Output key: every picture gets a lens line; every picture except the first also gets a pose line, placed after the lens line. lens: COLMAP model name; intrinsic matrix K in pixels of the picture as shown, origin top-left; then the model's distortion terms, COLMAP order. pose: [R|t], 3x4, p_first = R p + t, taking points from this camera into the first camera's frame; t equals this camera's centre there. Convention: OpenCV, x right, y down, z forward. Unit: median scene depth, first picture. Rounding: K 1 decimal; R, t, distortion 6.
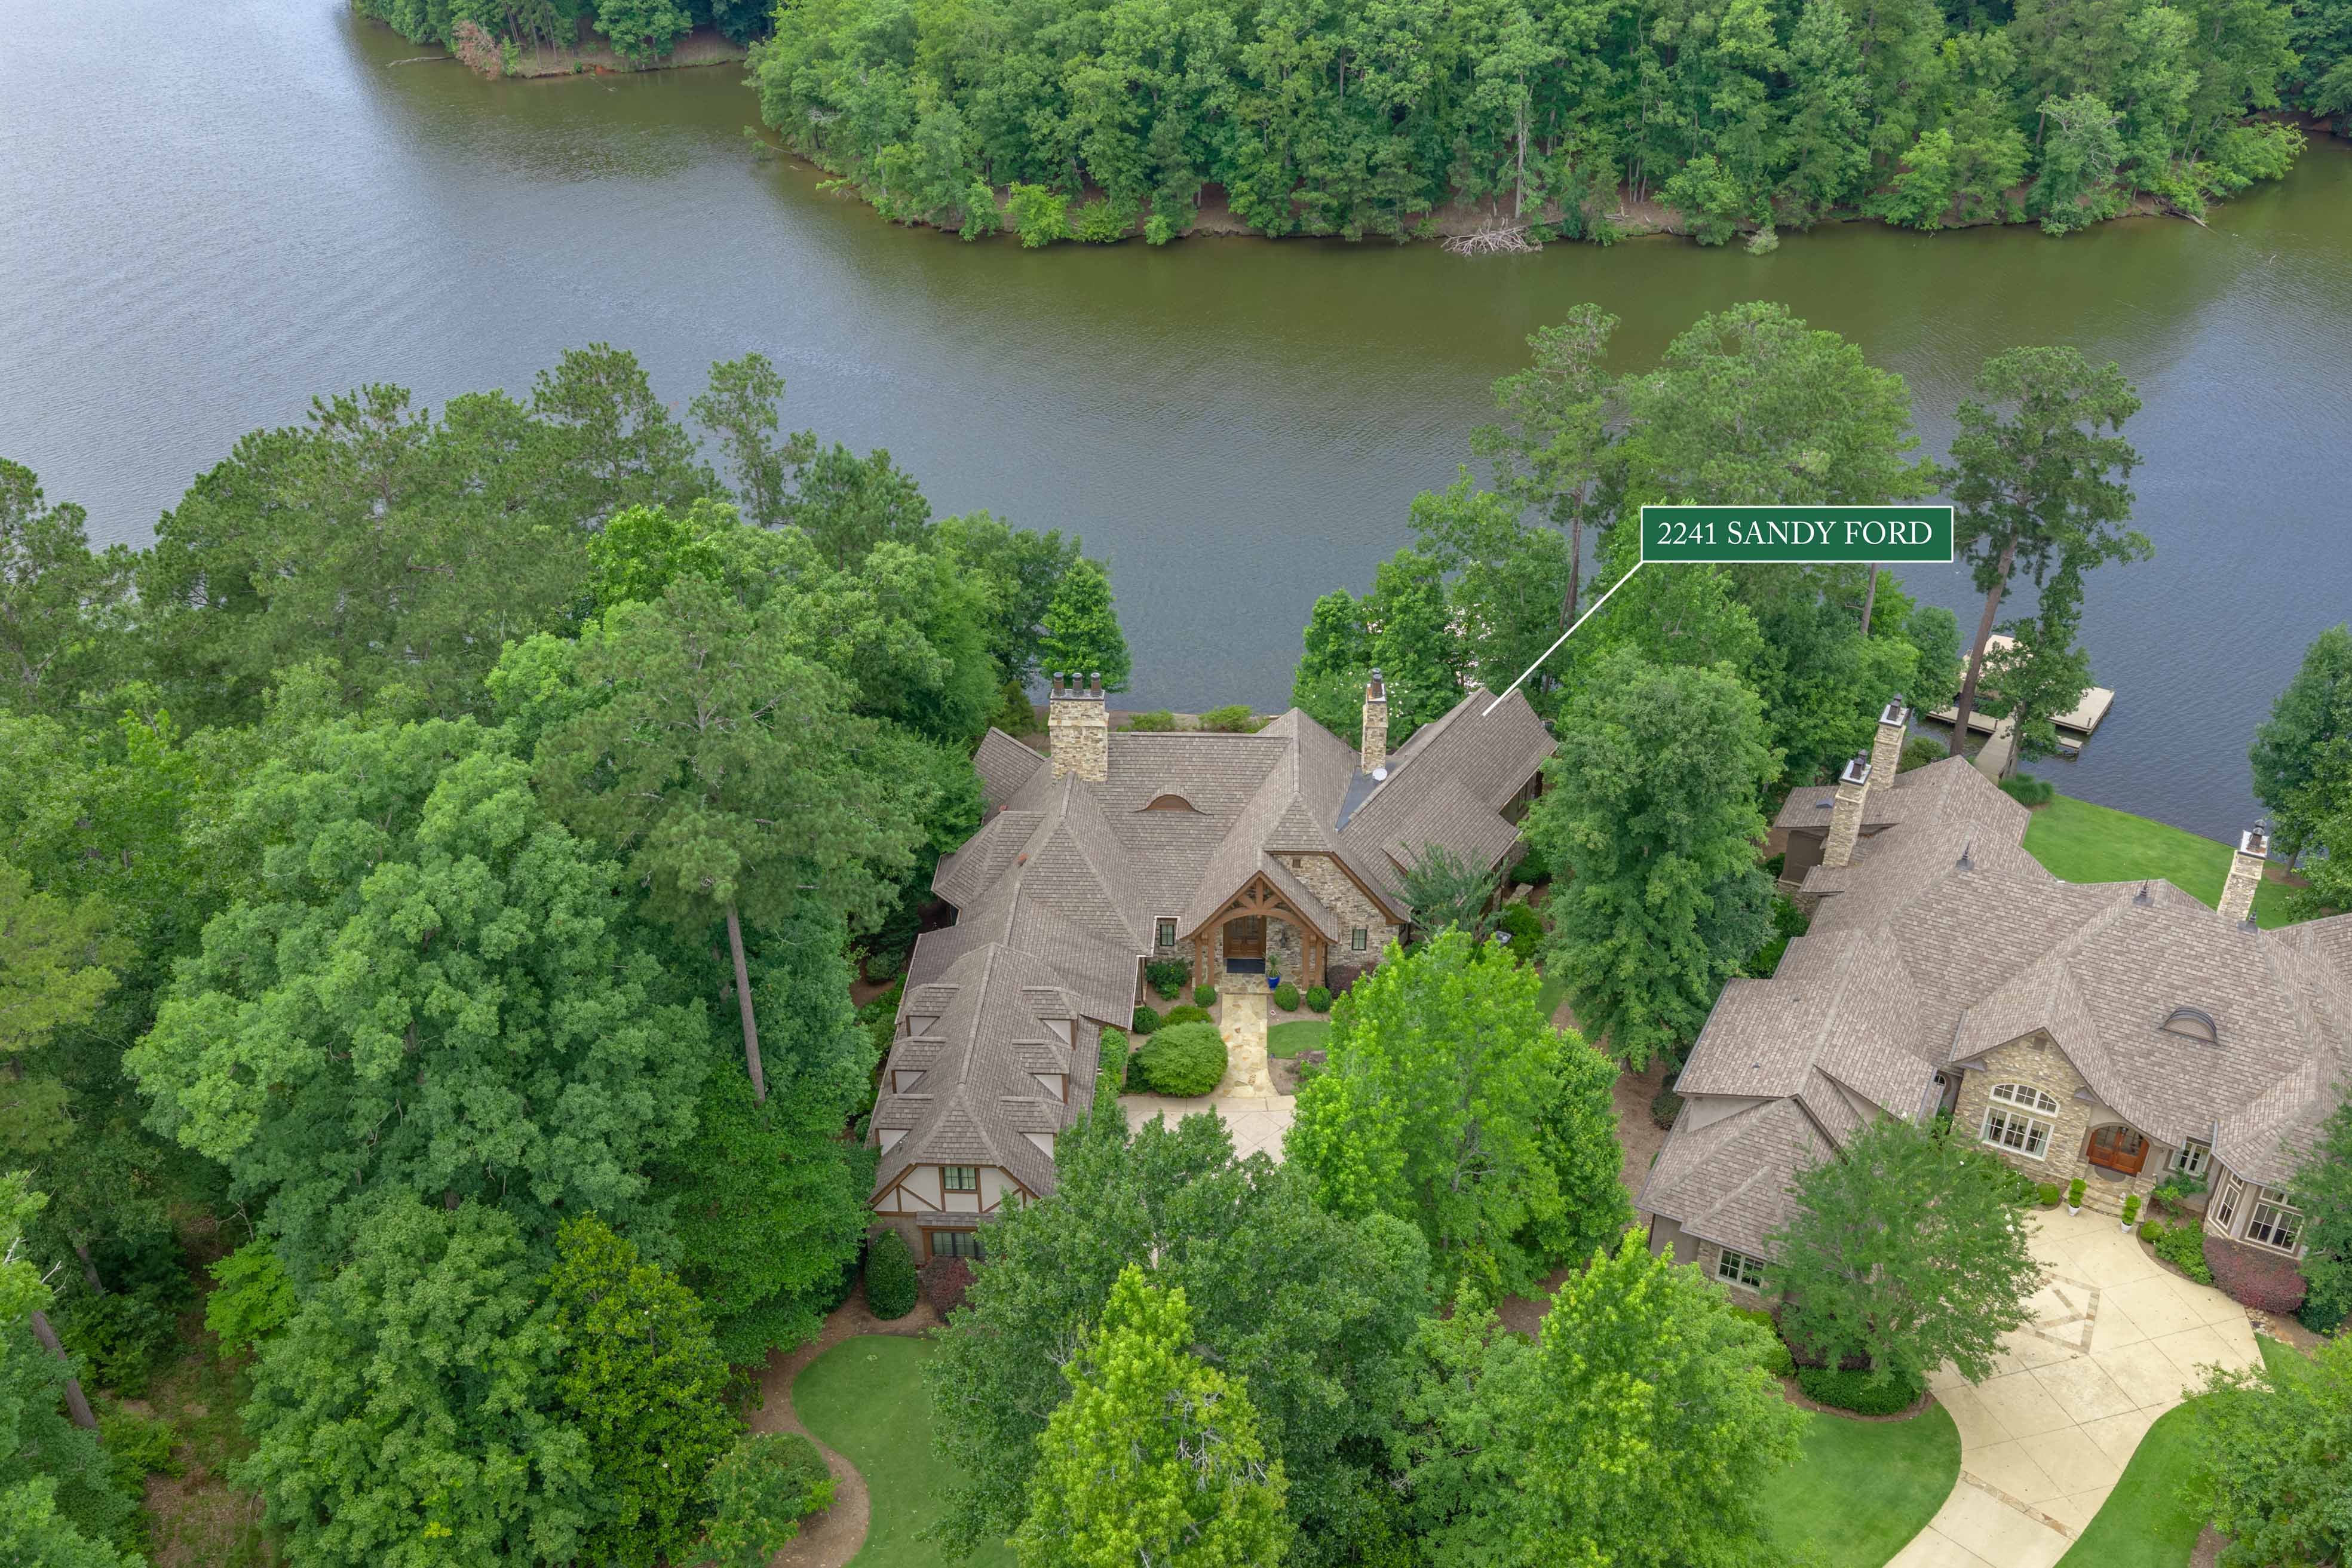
lens RADIAL K [[1962.6, 0, 1173.1], [0, 1962.6, 770.9], [0, 0, 1]] dist [0.012355, -0.033709]
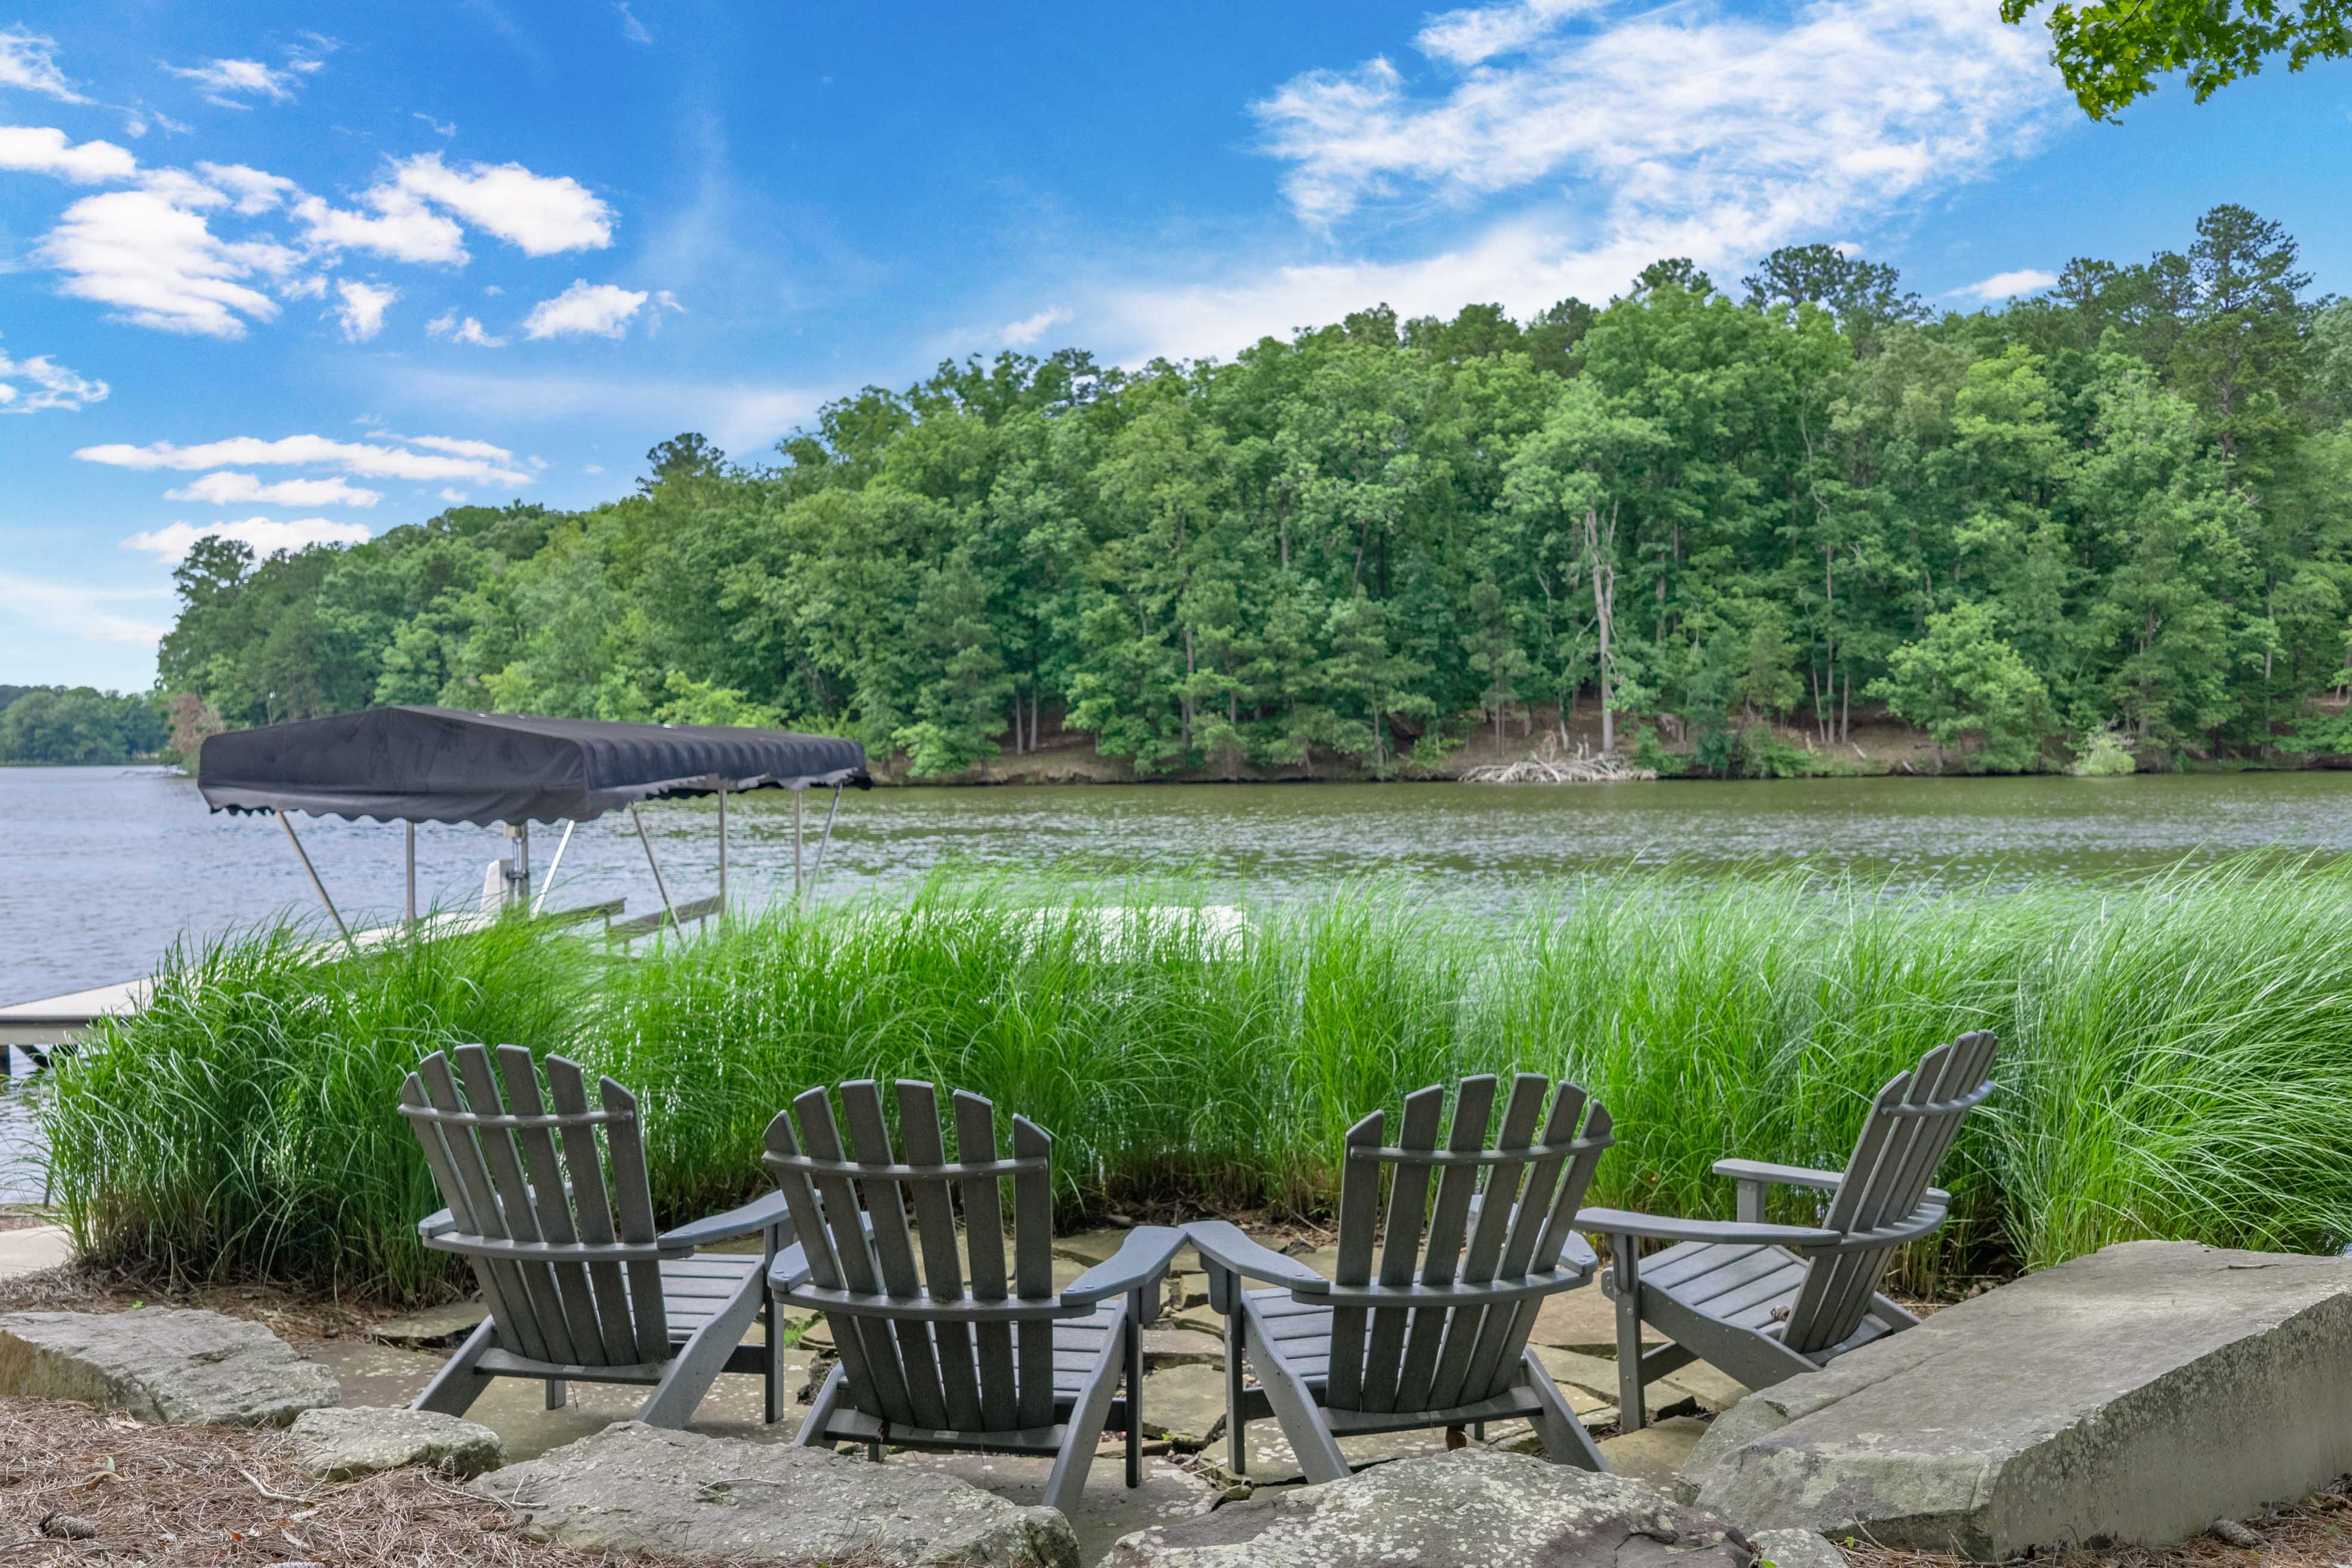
lens RADIAL K [[1962.6, 0, 1182.2], [0, 1962.6, 768.6], [0, 0, 1]] dist [0.012355, -0.033709]
pose [[0.996095, -0.003893, -0.088203, 0.109936], [-0.037807, 0.883985, -0.465984, -0.024363], [0.079784, 0.467499, 0.880386, 0.538342]]
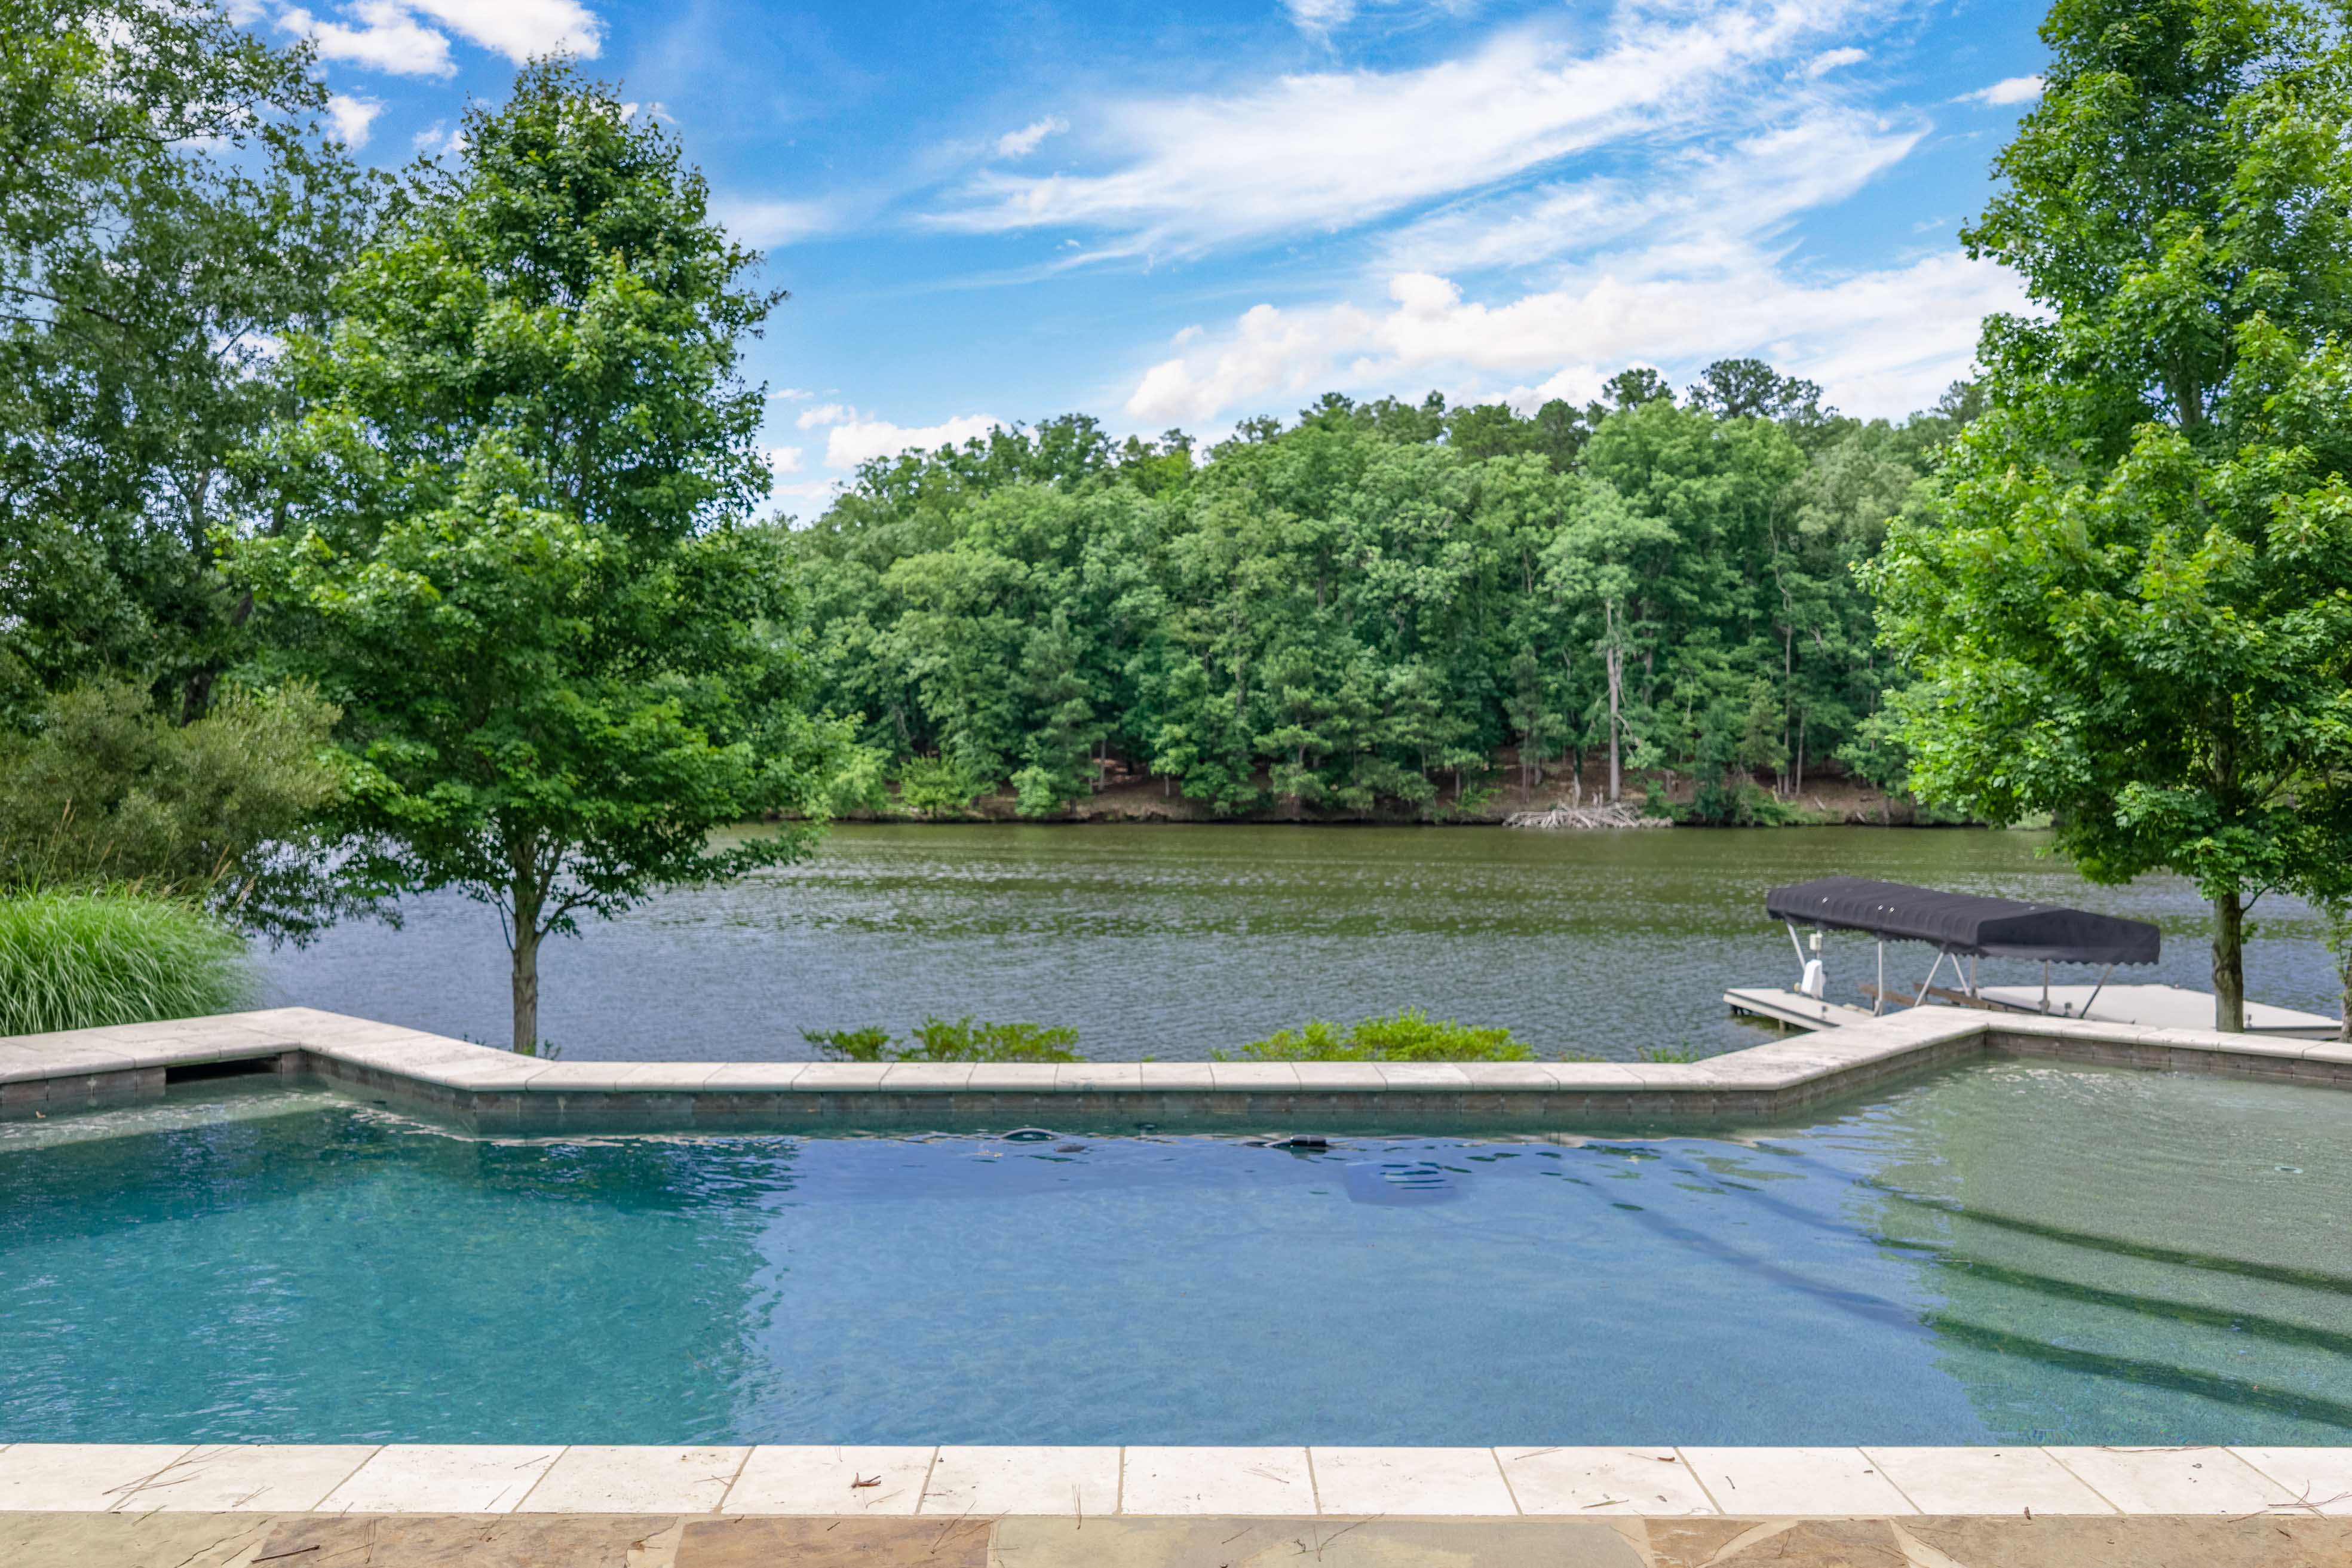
lens RADIAL K [[1962.6, 0, 1173.2], [0, 1962.6, 782.9], [0, 0, 1]] dist [0.012355, -0.033709]
pose [[0.998351, 0.011840, 0.056168, 0.000747], [0.015585, 0.885833, -0.463742, 0.000740], [-0.055246, 0.463852, 0.884188, 0.468056]]
